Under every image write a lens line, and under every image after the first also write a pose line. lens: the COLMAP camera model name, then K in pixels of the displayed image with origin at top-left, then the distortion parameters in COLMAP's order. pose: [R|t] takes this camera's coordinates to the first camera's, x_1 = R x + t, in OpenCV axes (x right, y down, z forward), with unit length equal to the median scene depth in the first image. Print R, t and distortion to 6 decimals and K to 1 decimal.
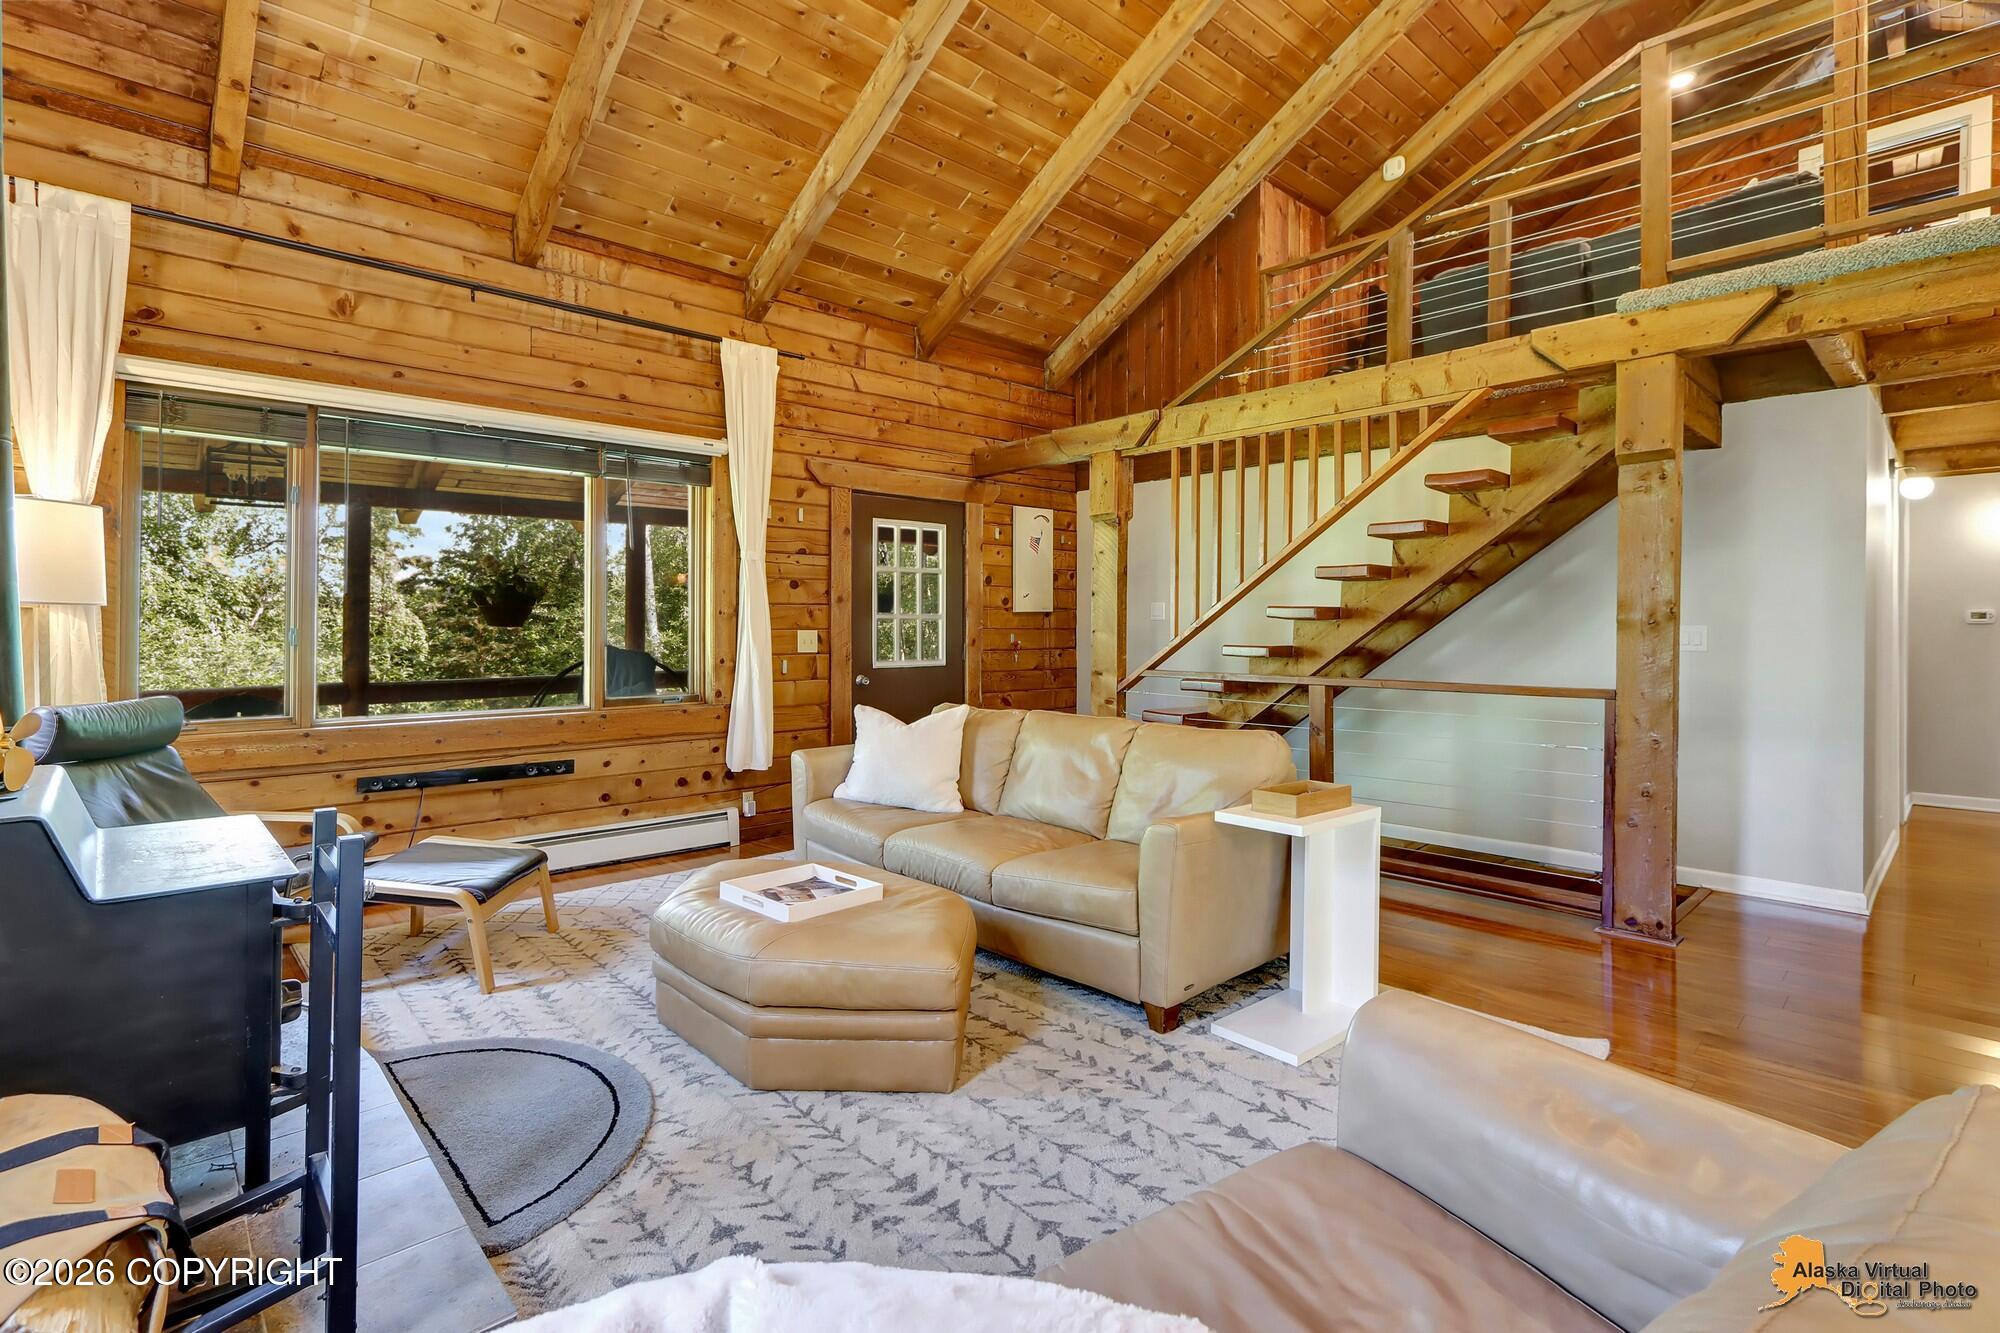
lens RADIAL K [[942.7, 0, 987.9], [0, 942.7, 618.7], [0, 0, 1]] dist [-0.017125, 0.003057]
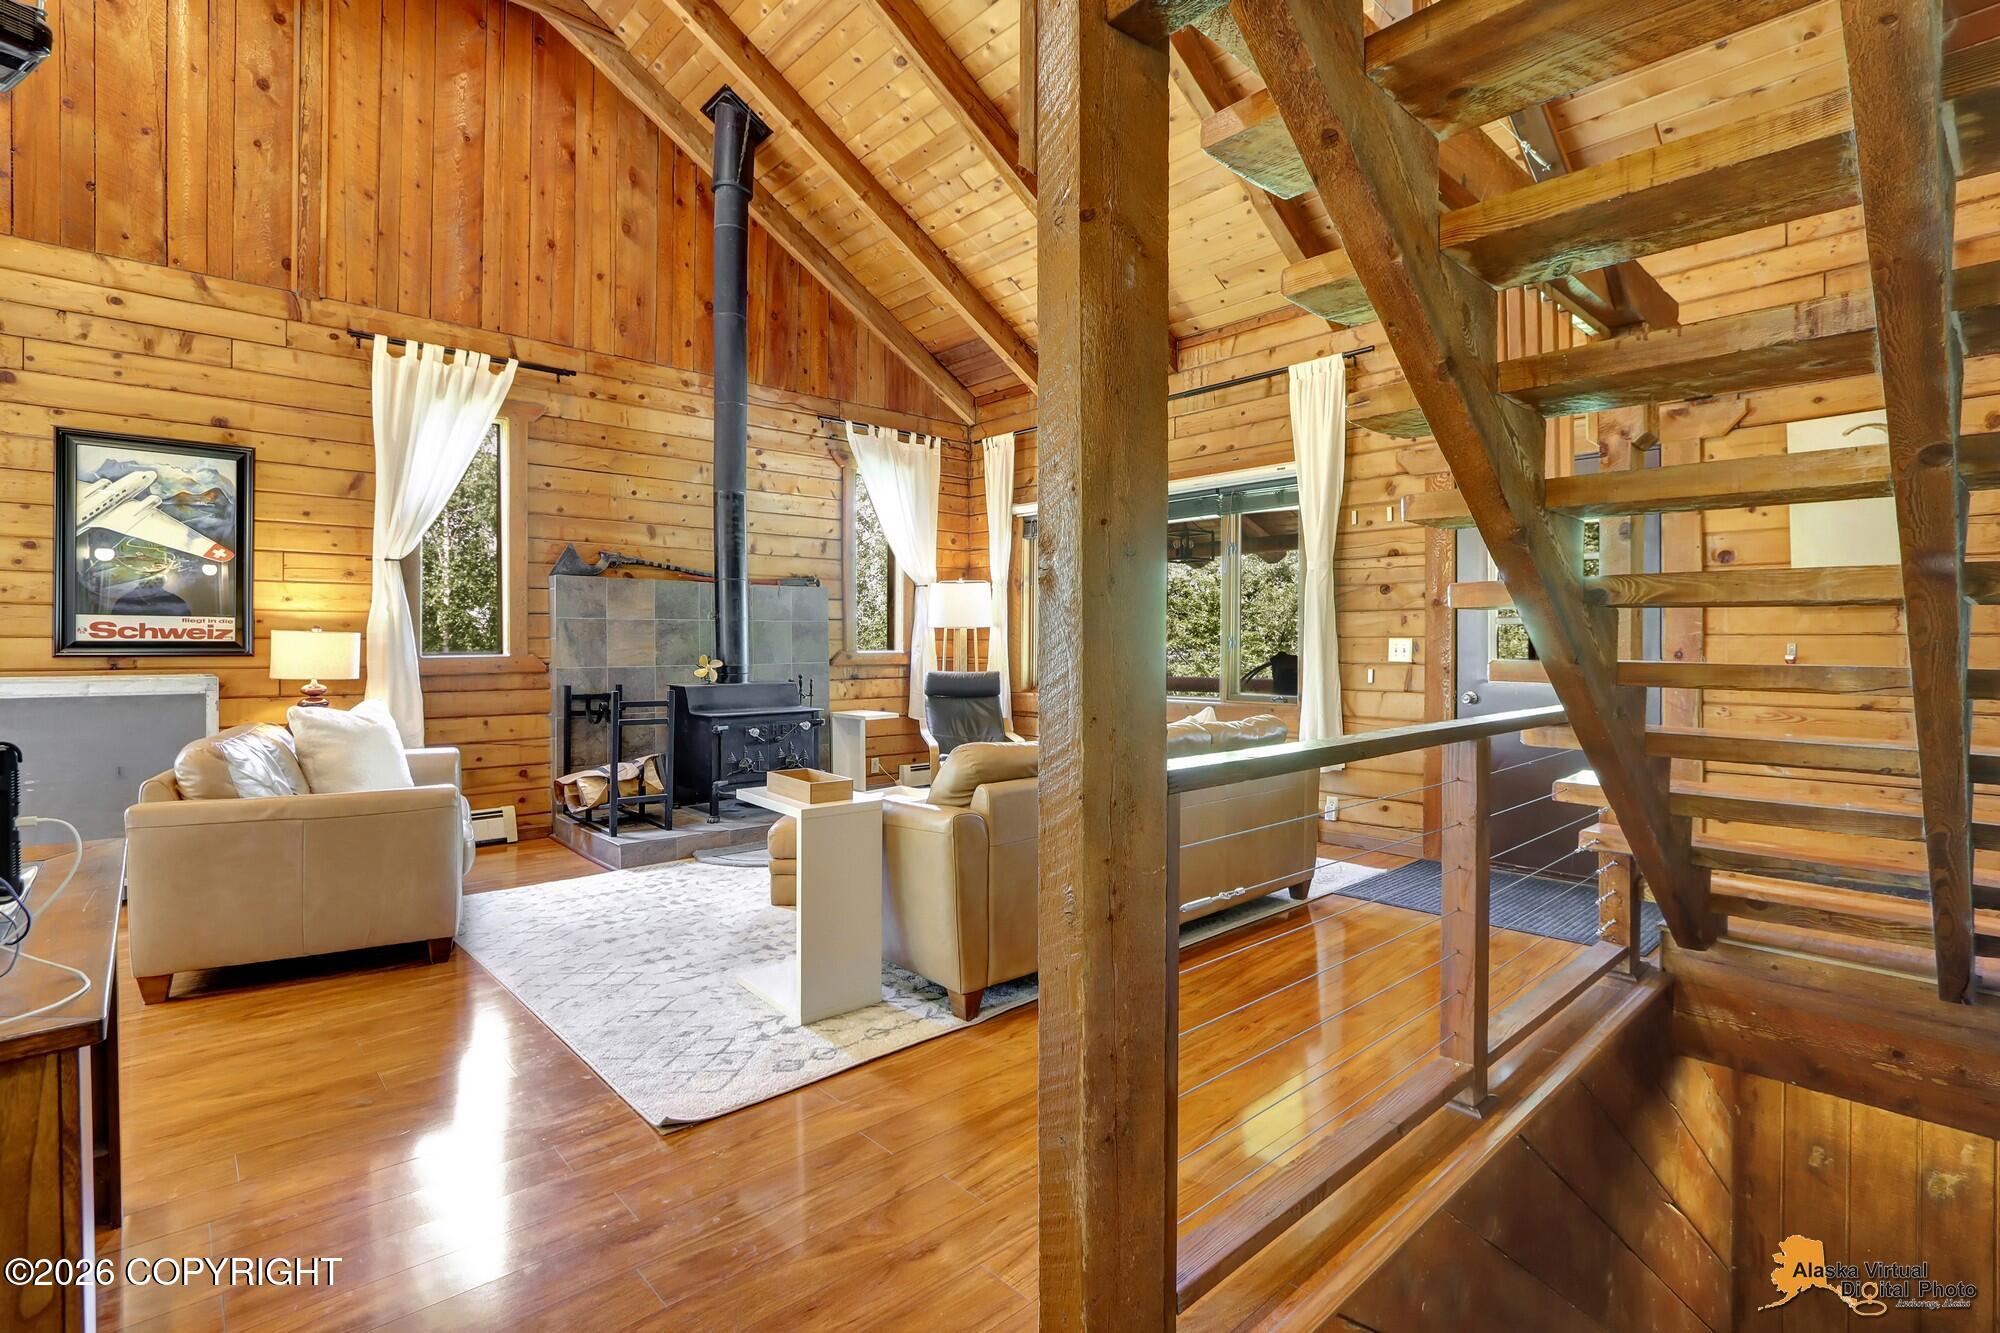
lens RADIAL K [[942.7, 0, 1028.0], [0, 942.7, 630.3], [0, 0, 1]] dist [-0.017125, 0.003057]
pose [[-0.005442, -0.016226, -0.999854, 1.173018], [0.005421, 0.999853, -0.016256, 0.028630], [0.999970, -0.005509, -0.005353, 1.039724]]
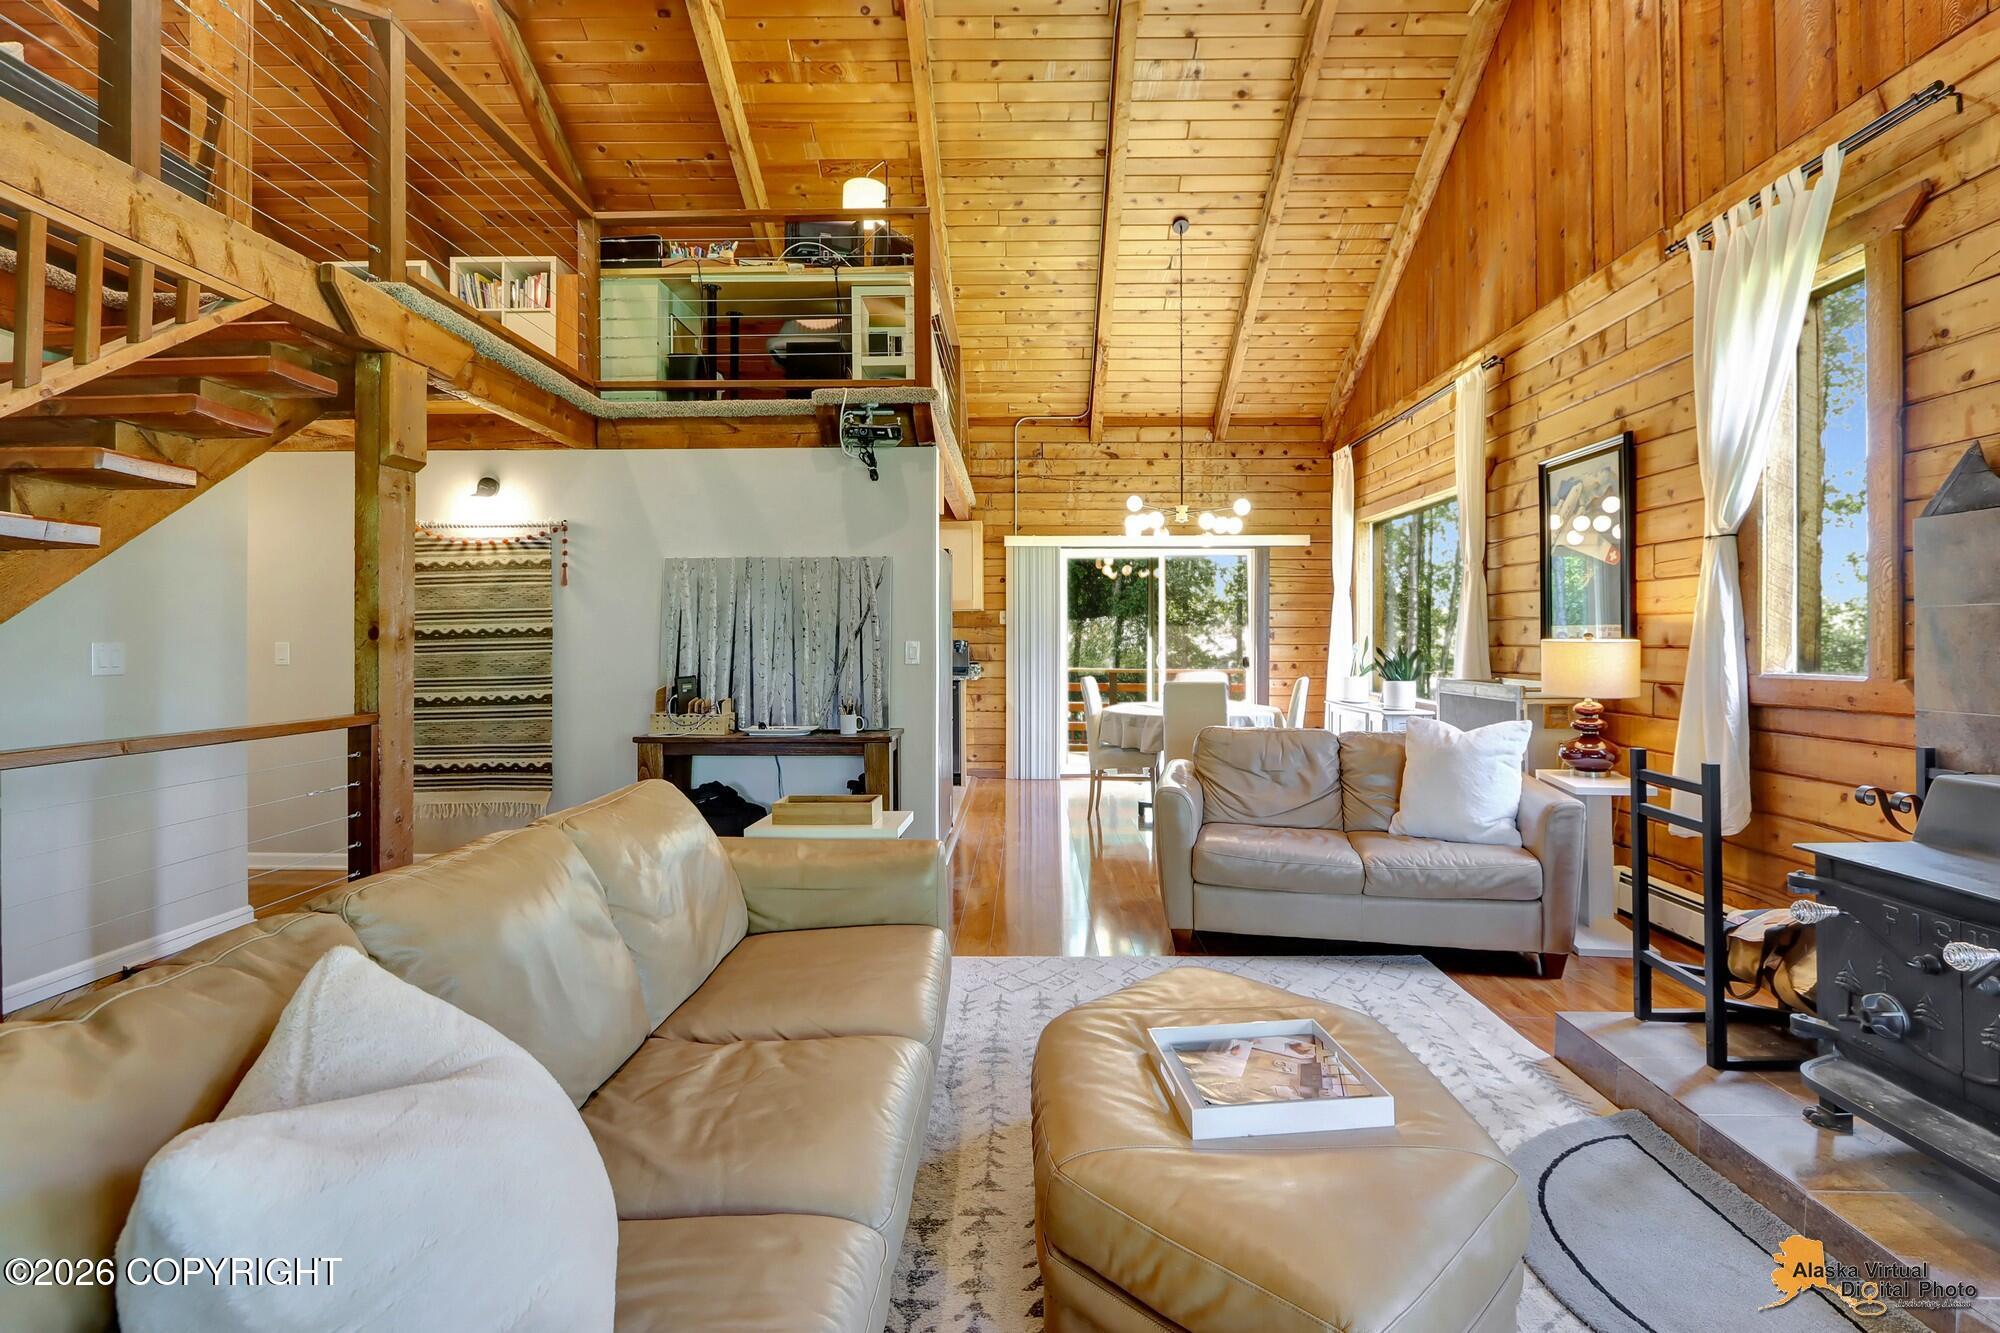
lens RADIAL K [[942.7, 0, 1036.7], [0, 942.7, 626.9], [0, 0, 1]] dist [-0.017125, 0.003057]
pose [[-0.736413, 0.010067, 0.676457, -0.426441], [-0.004519, 0.999794, -0.019797, 0.012193], [-0.676517, -0.017636, -0.736216, 1.301691]]
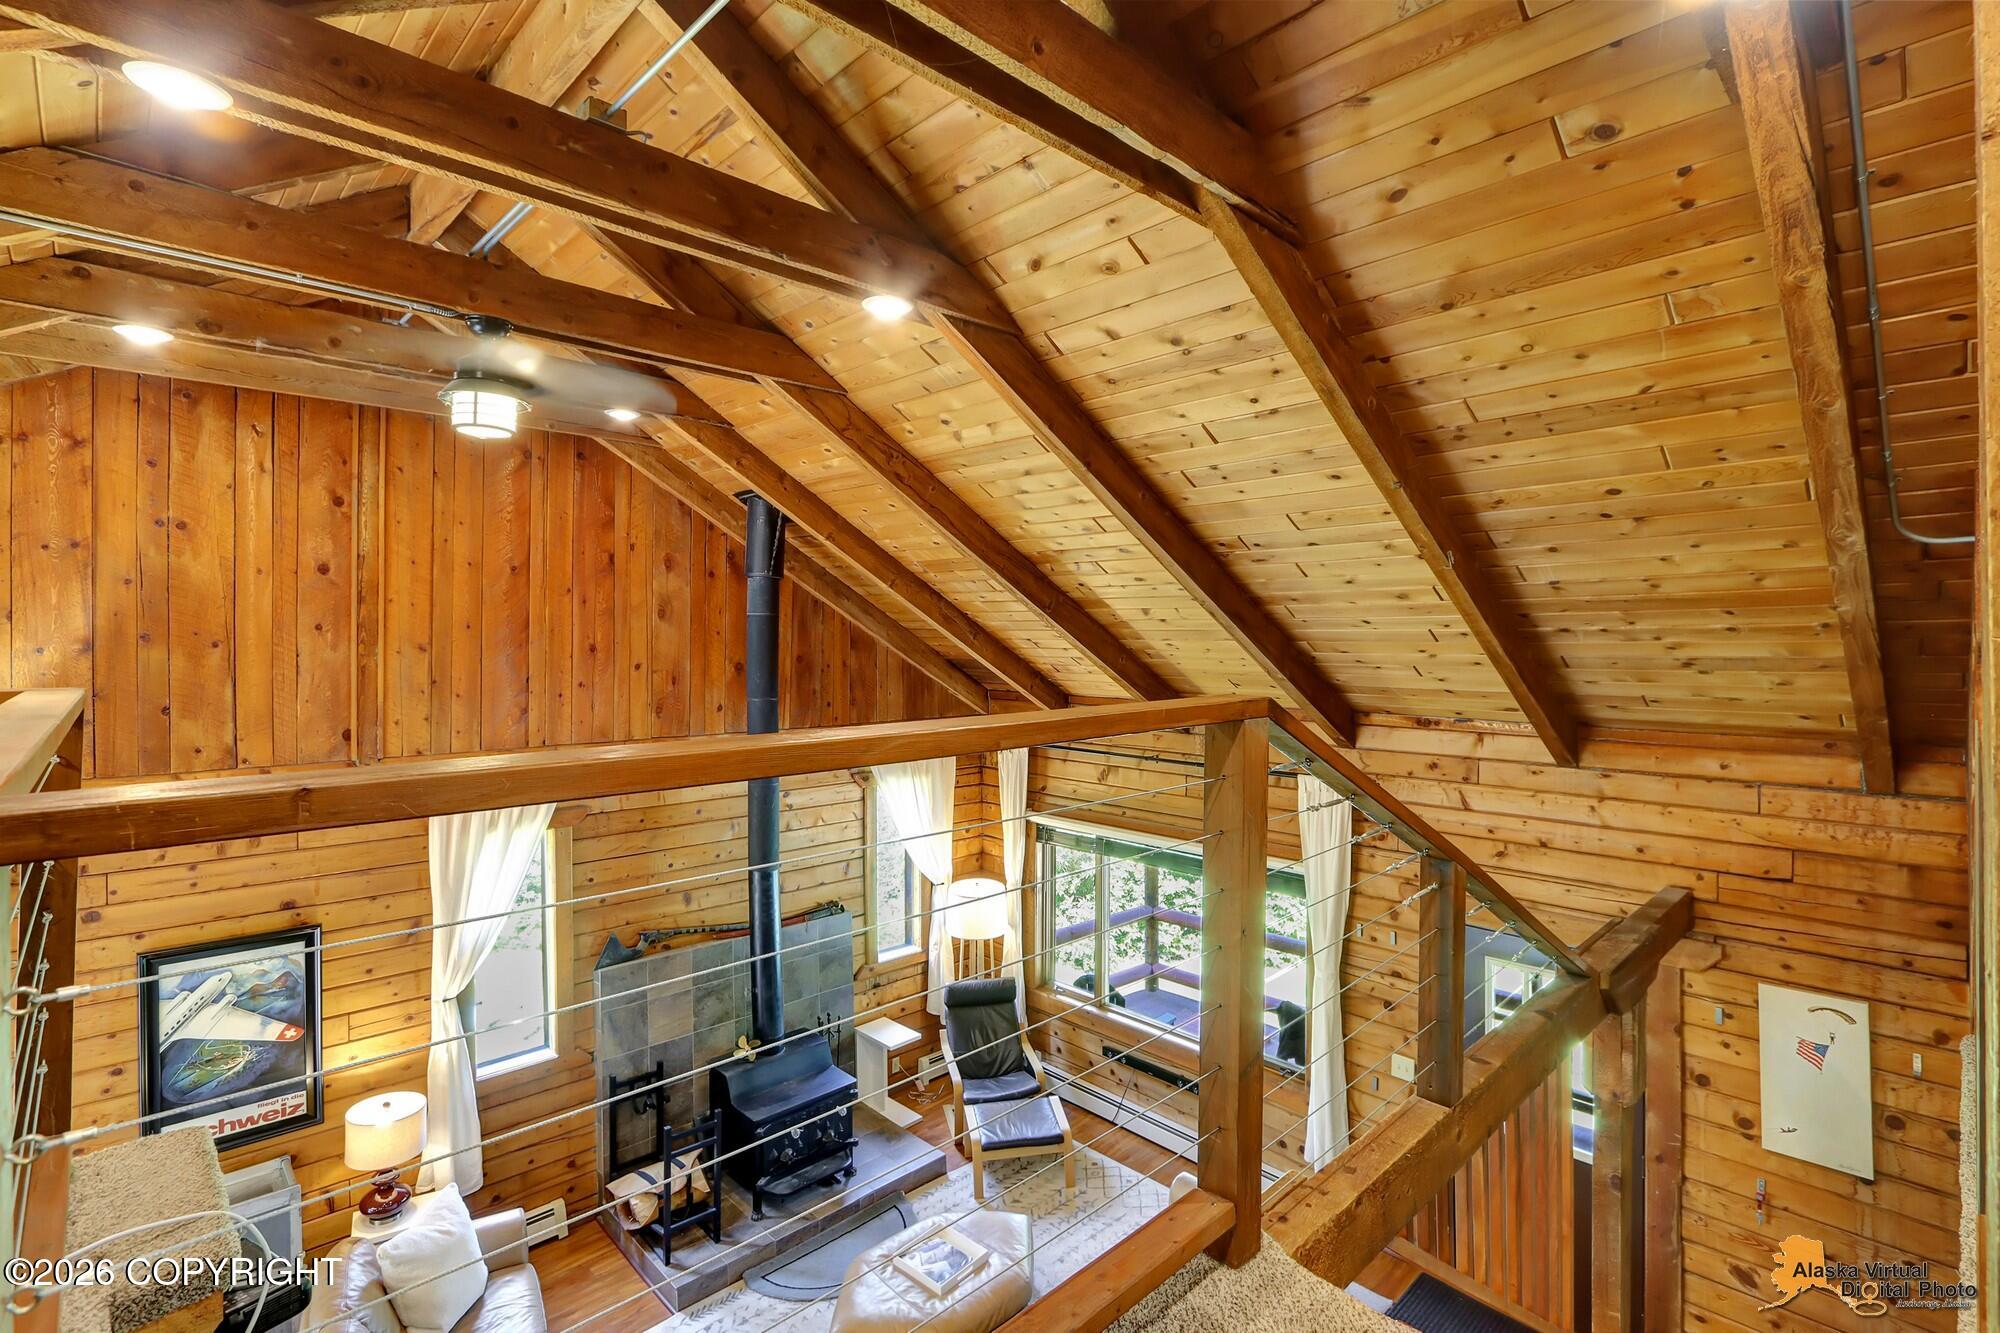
lens RADIAL K [[942.7, 0, 1022.9], [0, 942.7, 606.9], [0, 0, 1]] dist [-0.017125, 0.003057]
pose [[0.022398, -0.015956, -0.999622, 1.276110], [0.009406, 0.999832, -0.015748, -0.719797], [0.999705, -0.009050, 0.022545, 0.945595]]
